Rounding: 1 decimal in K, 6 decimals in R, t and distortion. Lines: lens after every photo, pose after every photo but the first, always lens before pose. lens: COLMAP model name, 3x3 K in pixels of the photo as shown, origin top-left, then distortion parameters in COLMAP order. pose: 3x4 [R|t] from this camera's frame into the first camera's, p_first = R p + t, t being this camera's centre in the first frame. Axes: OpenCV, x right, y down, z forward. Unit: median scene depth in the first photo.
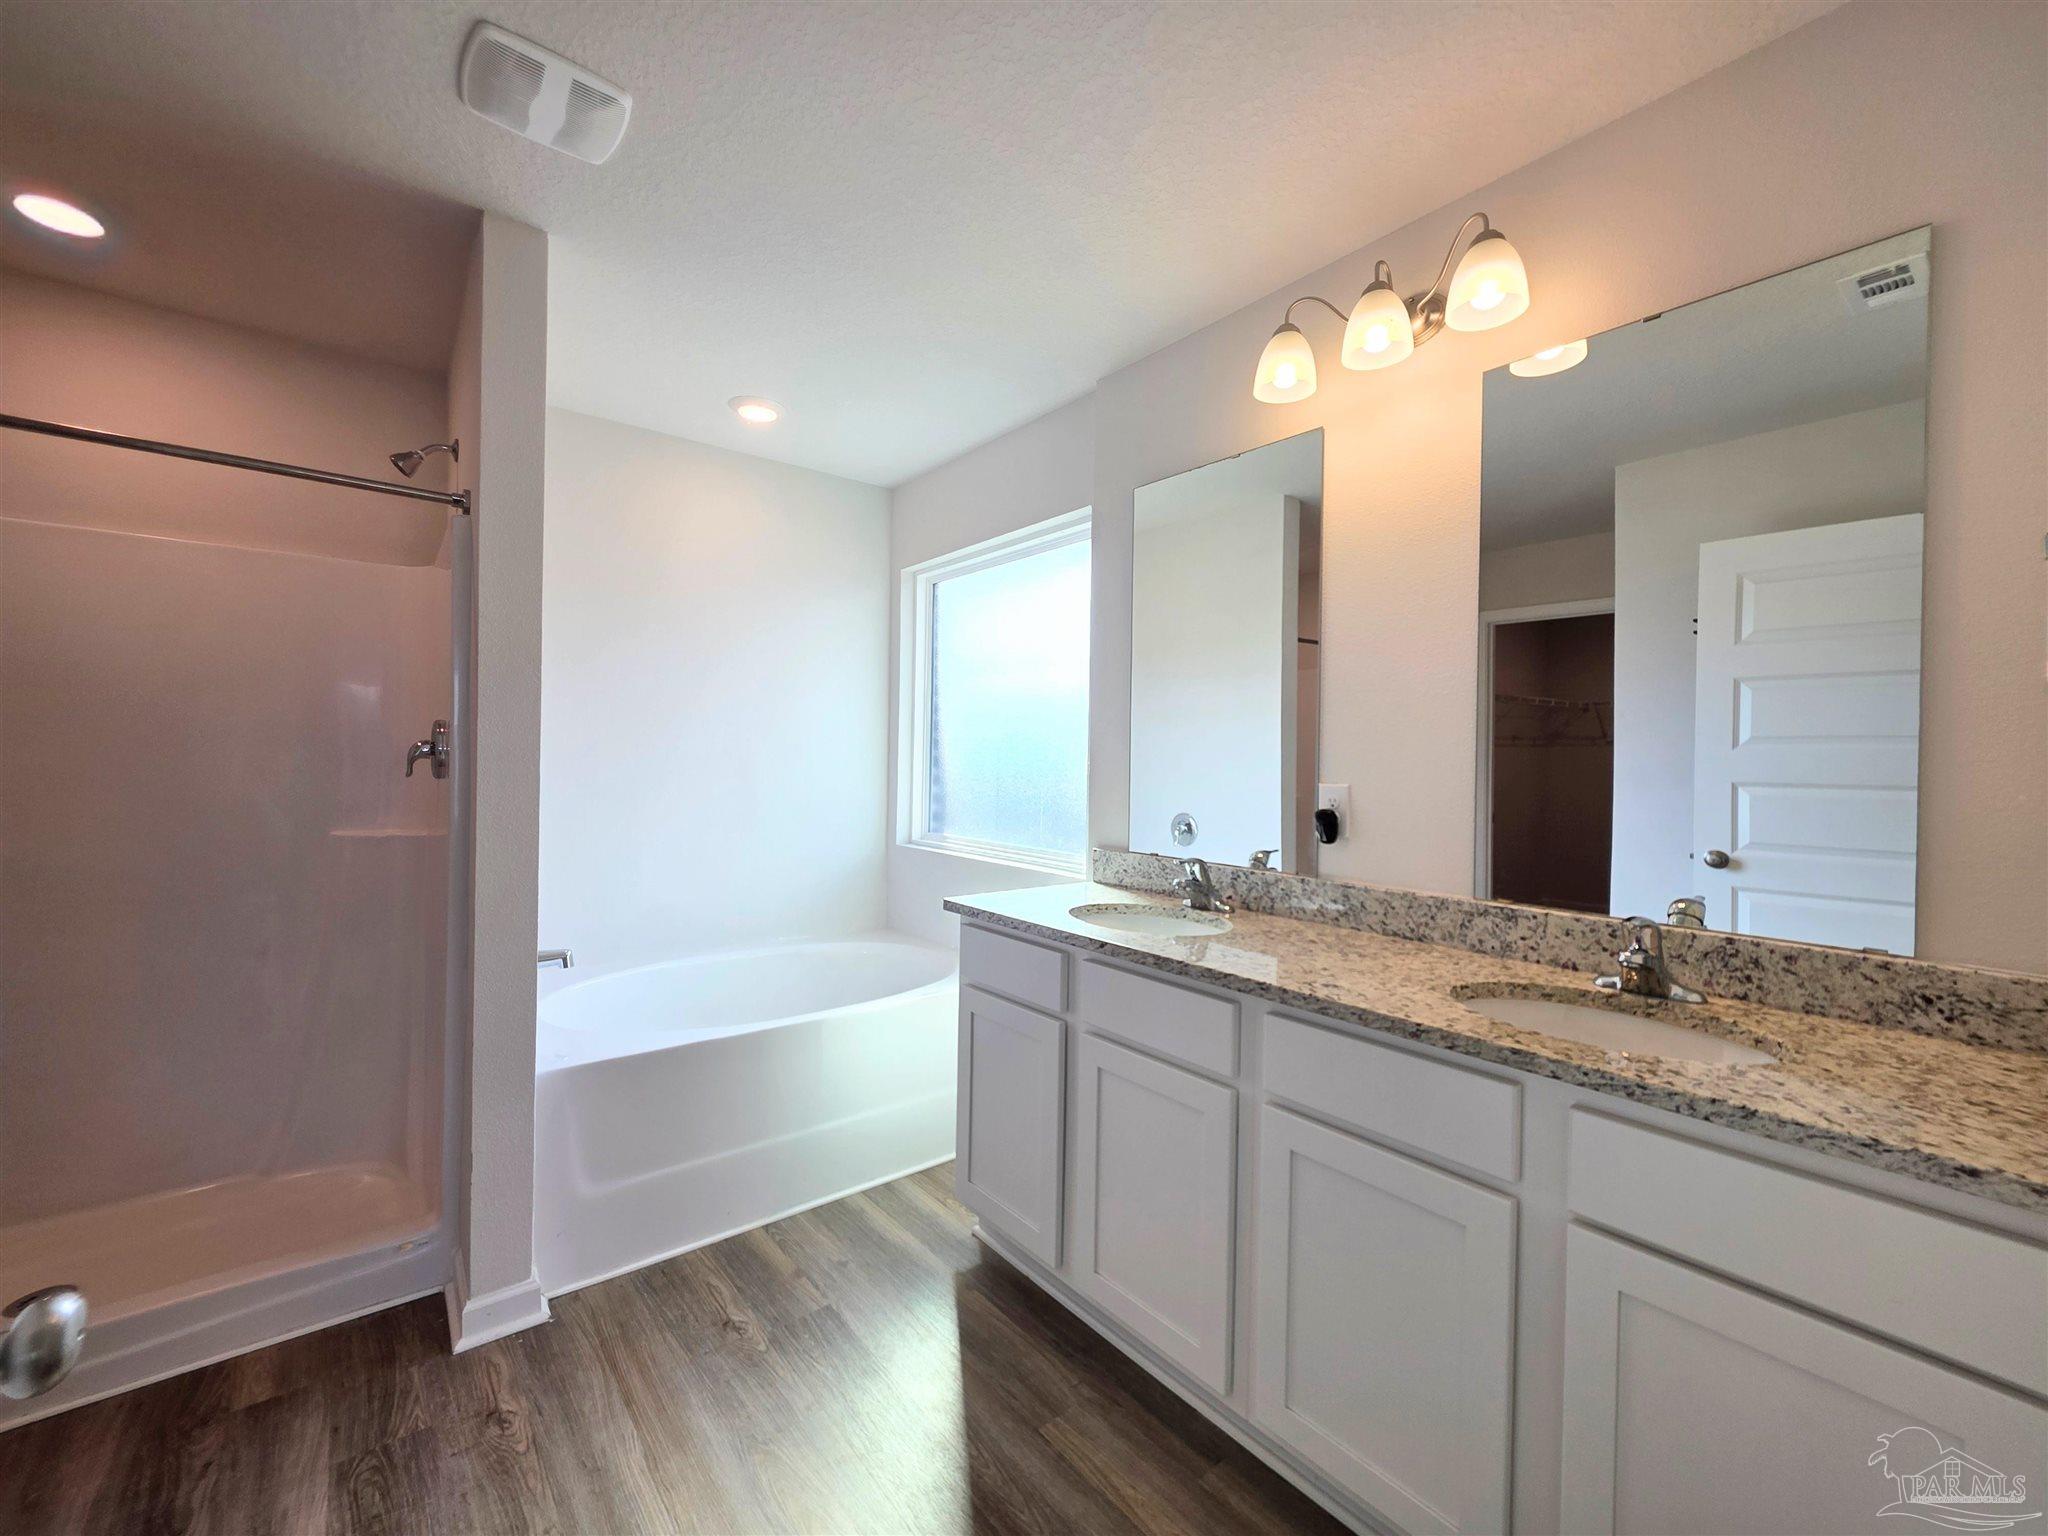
lens RADIAL K [[829.6, 0, 1017.6], [0, 829.6, 761.3], [0, 0, 1]] dist [0.002634, -0.001067]
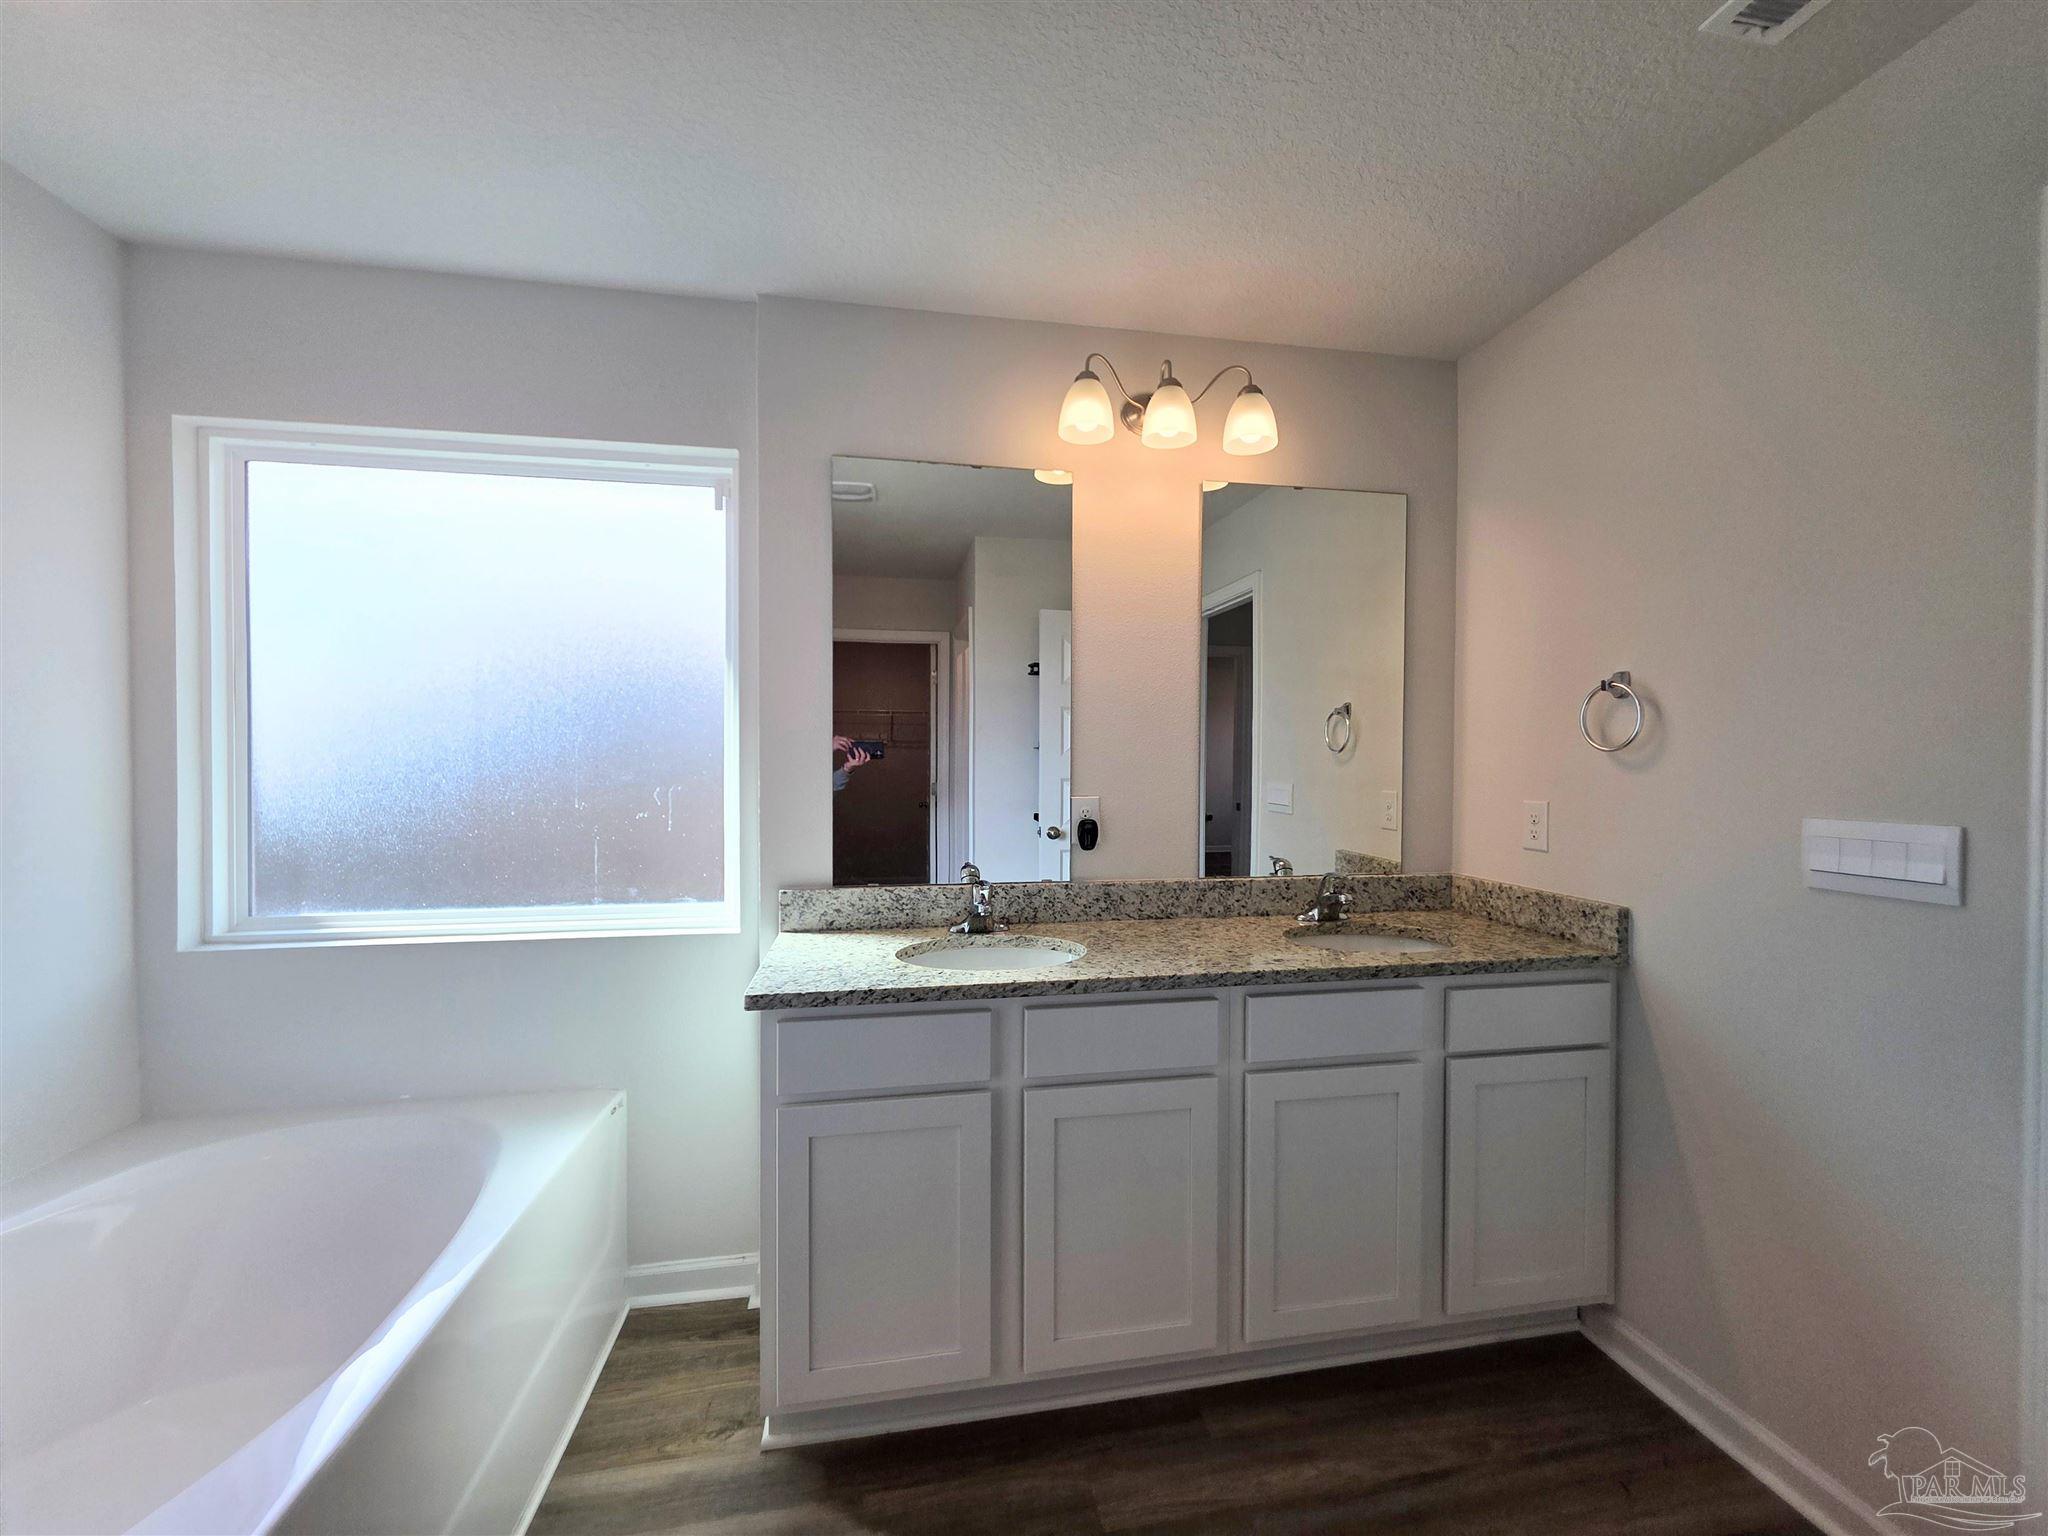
lens RADIAL K [[829.6, 0, 1037.1], [0, 829.6, 771.7], [0, 0, 1]] dist [0.002634, -0.001067]
pose [[0.468448, -0.027244, 0.883071, -0.639653], [0.008314, 0.999616, 0.026429, -0.036470], [-0.883452, -0.005039, 0.468494, 0.528977]]
